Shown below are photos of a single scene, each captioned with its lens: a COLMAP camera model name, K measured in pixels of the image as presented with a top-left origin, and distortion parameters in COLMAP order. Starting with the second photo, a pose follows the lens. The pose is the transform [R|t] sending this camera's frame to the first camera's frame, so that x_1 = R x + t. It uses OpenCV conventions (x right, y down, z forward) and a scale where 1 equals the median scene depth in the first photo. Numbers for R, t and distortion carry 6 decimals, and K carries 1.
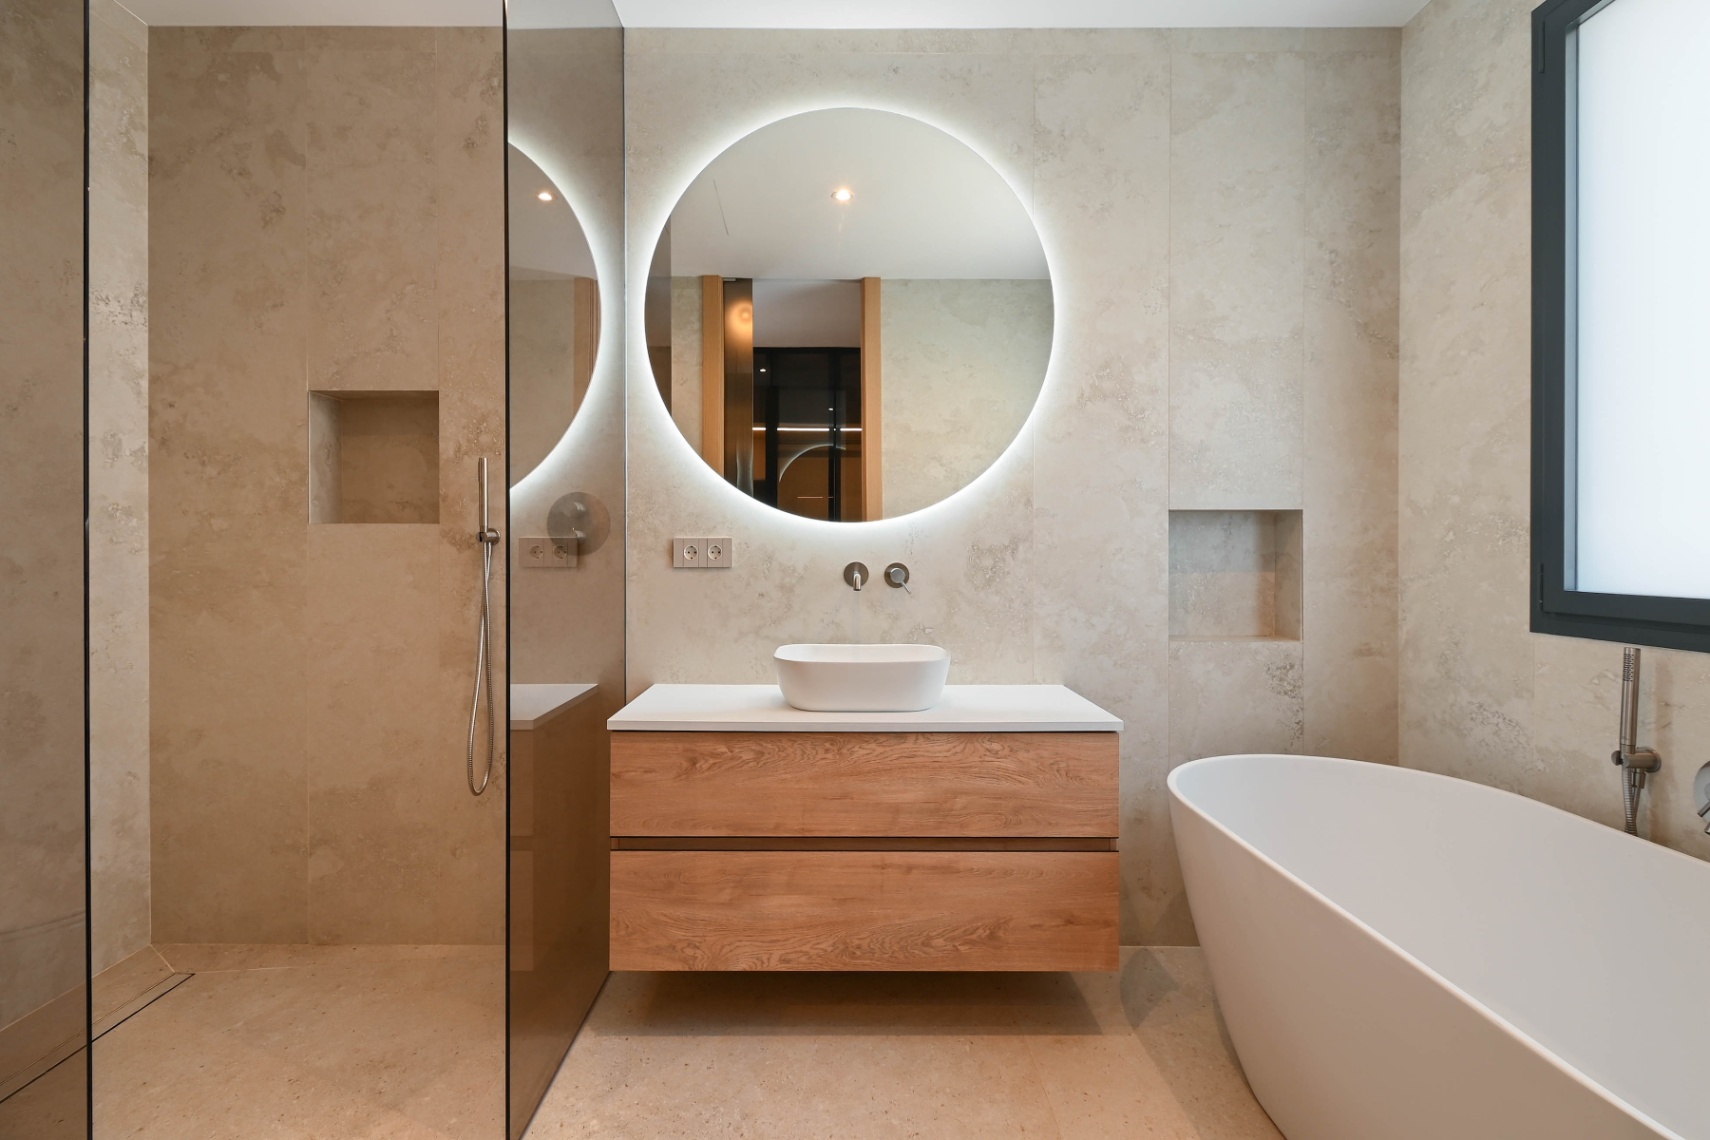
lens RADIAL K [[782.0, 0, 855.0], [0, 782.0, 570.0], [0, 0, 1]] dist [0.003923, -0.000012]
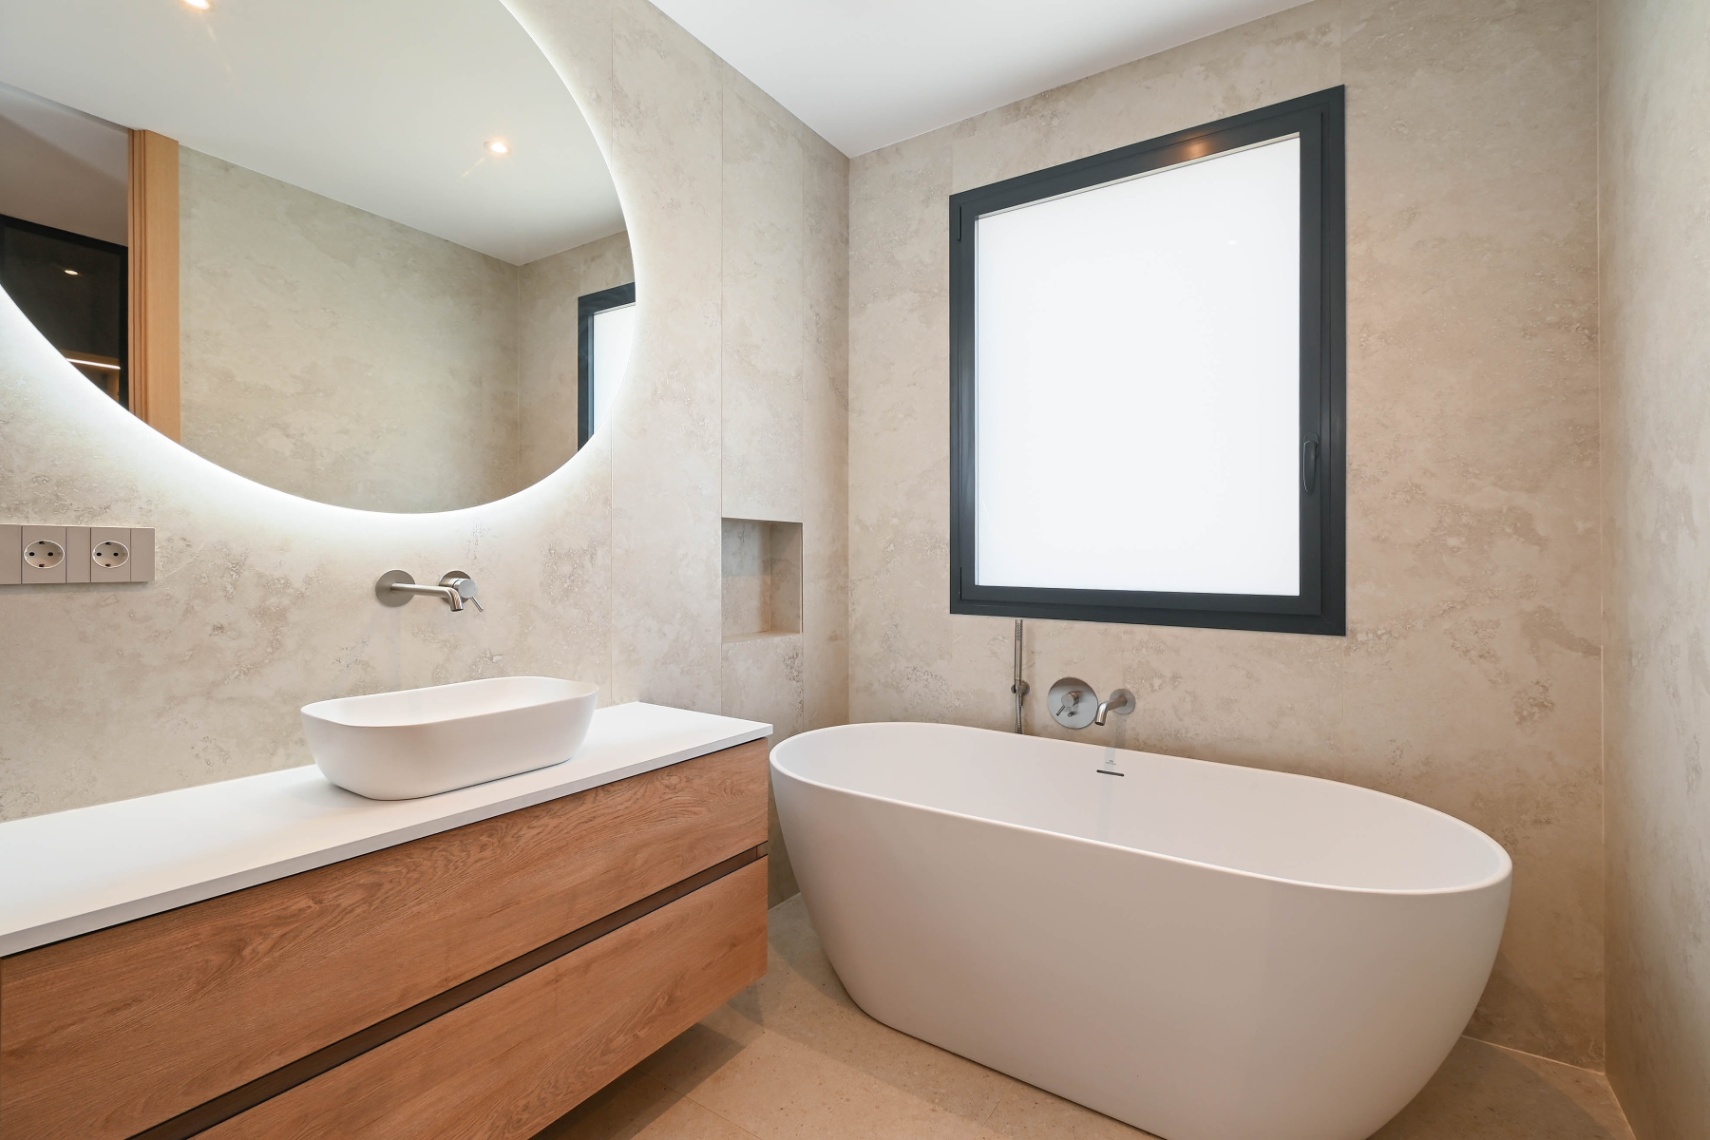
lens RADIAL K [[750.6, 0, 860.7], [0, 750.6, 562.9], [0, 0, 1]] dist [0.002371, -0.000487]
pose [[0.544788, -0.001036, 0.838573, -0.350988], [0.011772, 0.999910, -0.006412, -0.007969], [-0.838491, 0.013365, 0.544751, 0.312833]]
